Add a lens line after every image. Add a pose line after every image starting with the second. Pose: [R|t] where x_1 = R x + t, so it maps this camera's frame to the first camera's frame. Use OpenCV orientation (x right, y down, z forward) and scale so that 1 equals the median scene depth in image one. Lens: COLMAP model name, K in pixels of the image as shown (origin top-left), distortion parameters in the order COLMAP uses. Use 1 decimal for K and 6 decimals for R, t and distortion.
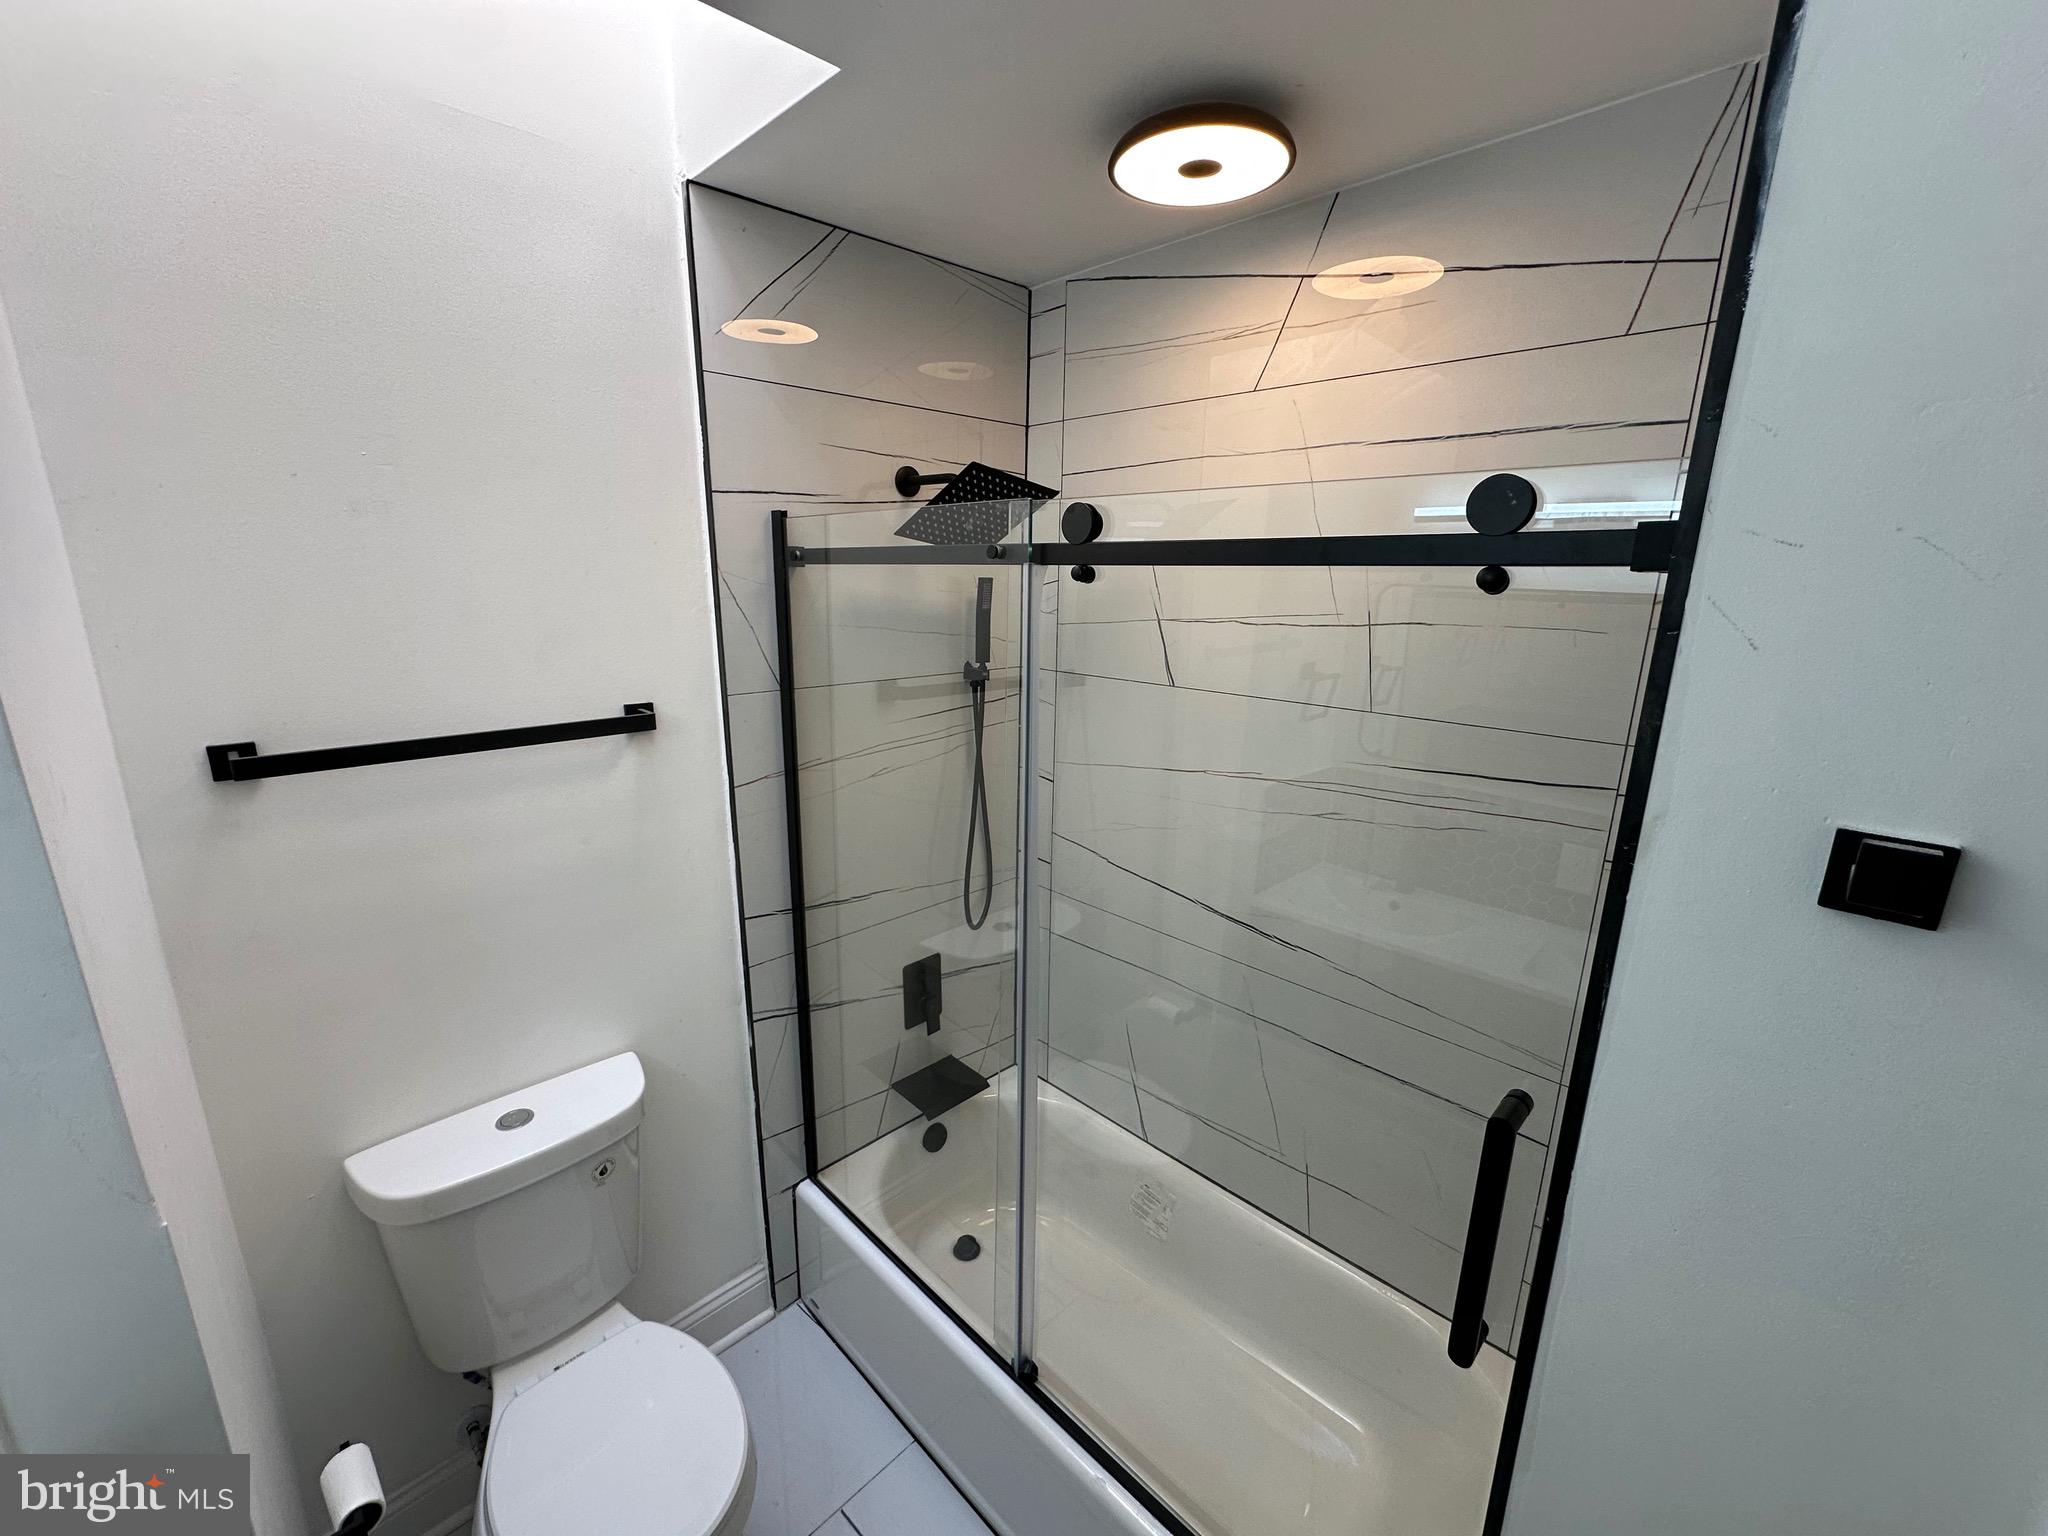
lens RADIAL K [[824.5, 0, 1024.0], [0, 824.5, 768.0], [0, 0, 1]] dist [0.003655, -0.000205]
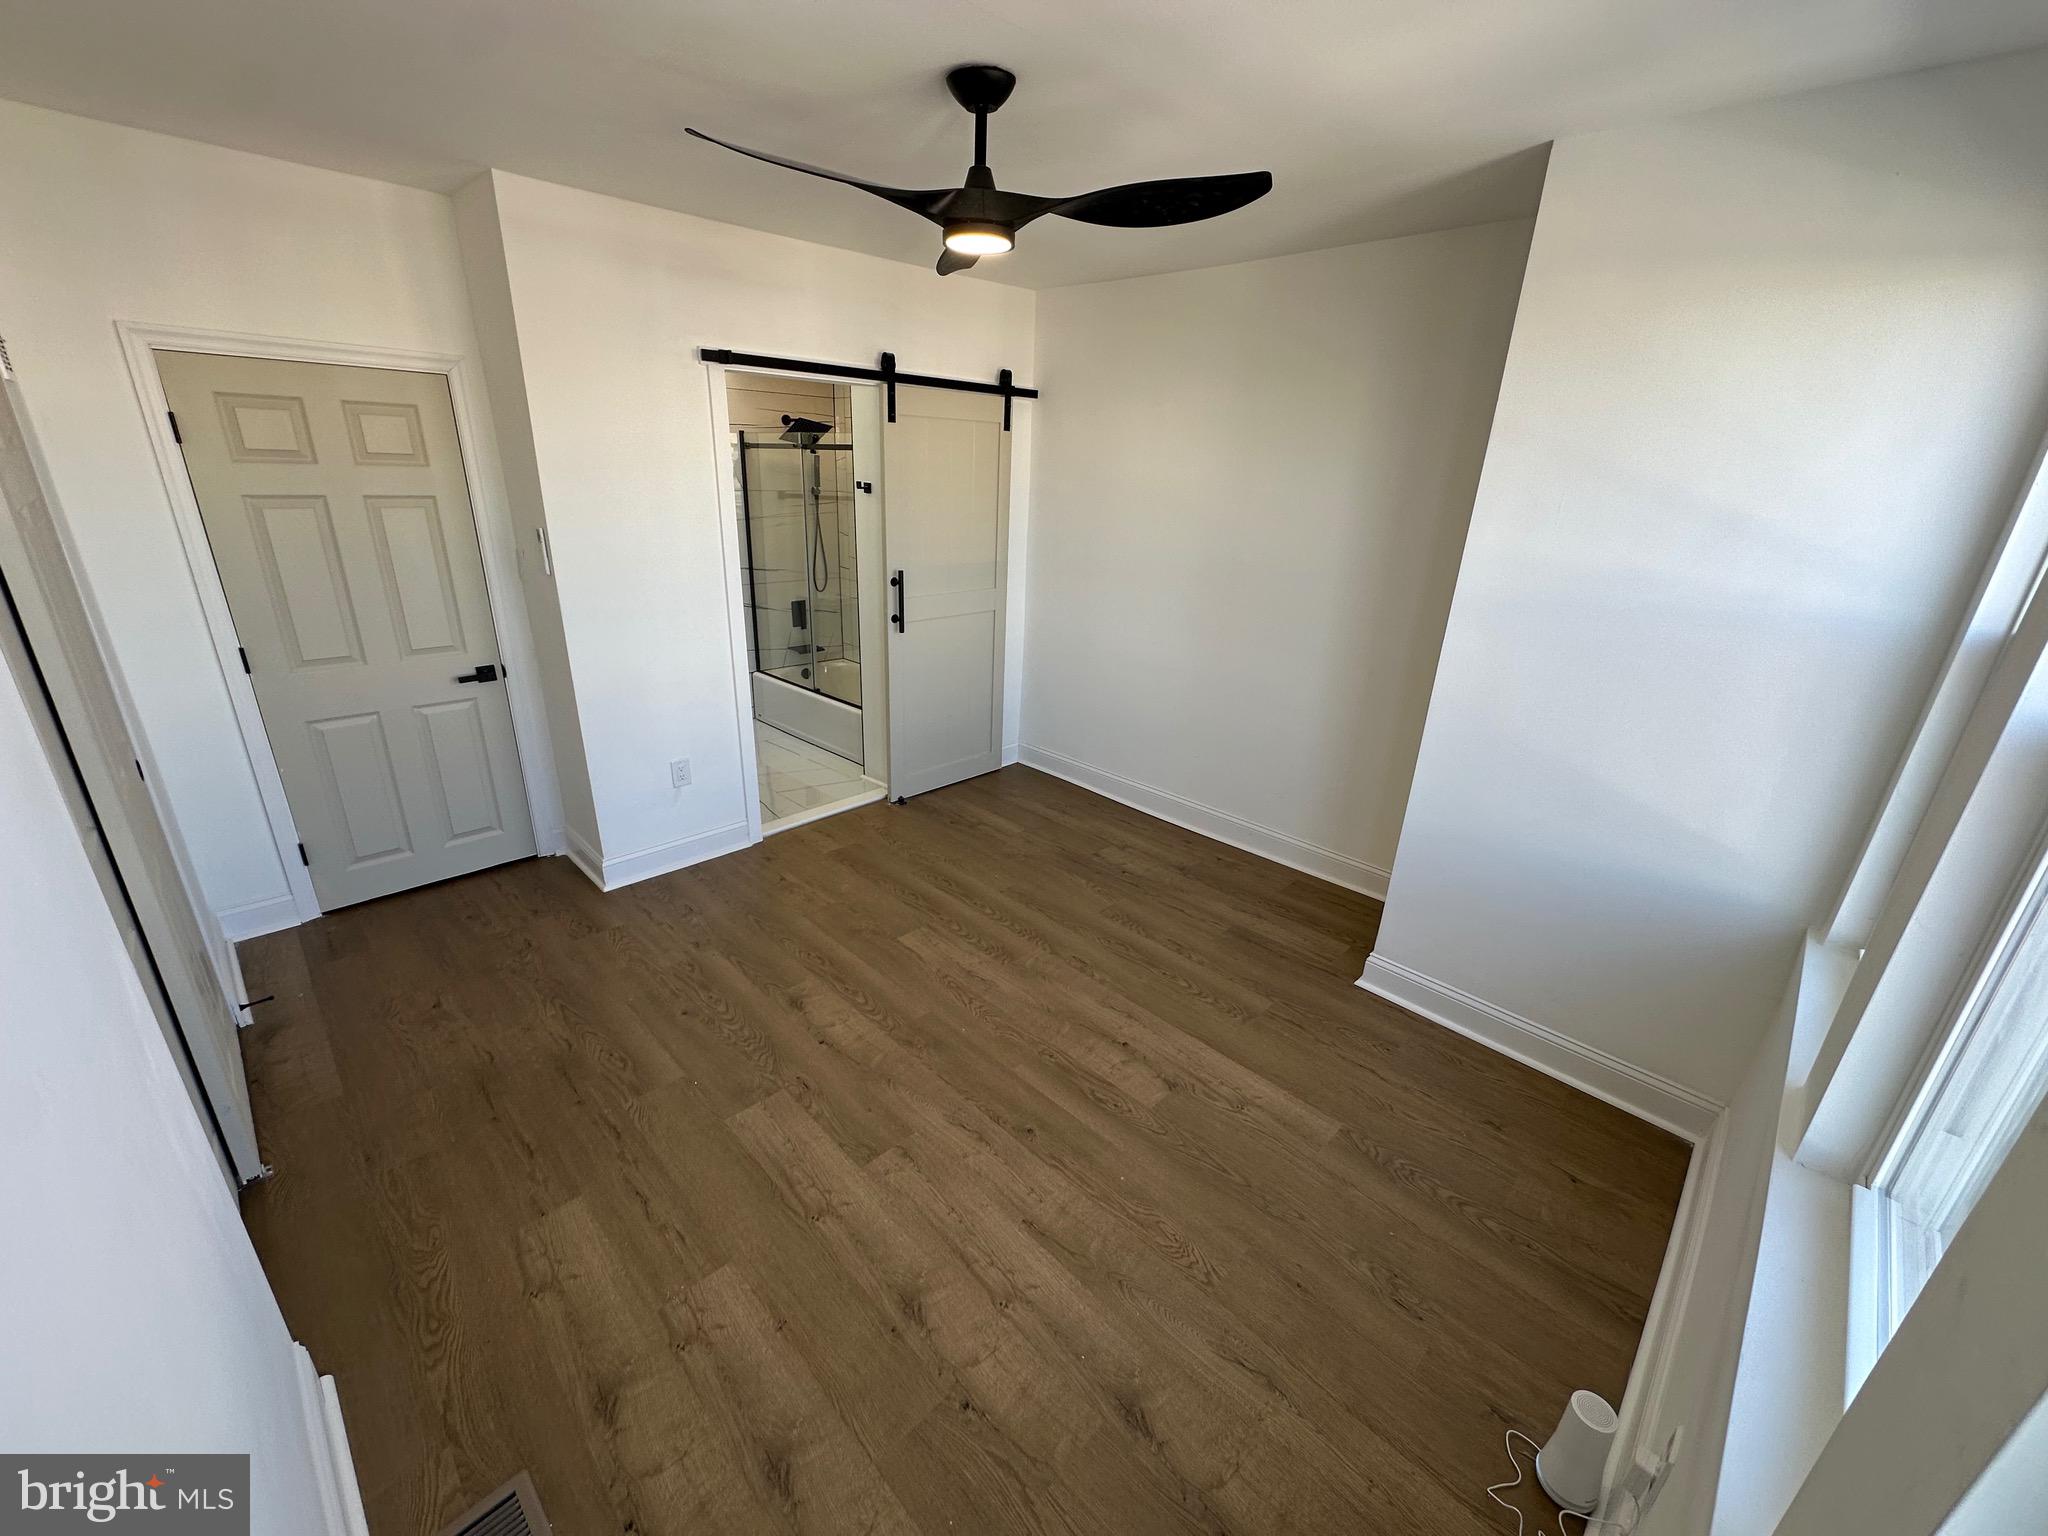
lens RADIAL K [[824.5, 0, 1024.0], [0, 824.5, 768.0], [0, 0, 1]] dist [0.003655, -0.000205]
pose [[0.999423, 0.013821, 0.031038, 0.600942], [-0.017348, 0.993048, 0.116428, 0.499149], [-0.029213, -0.116900, 0.992714, -1.981781]]
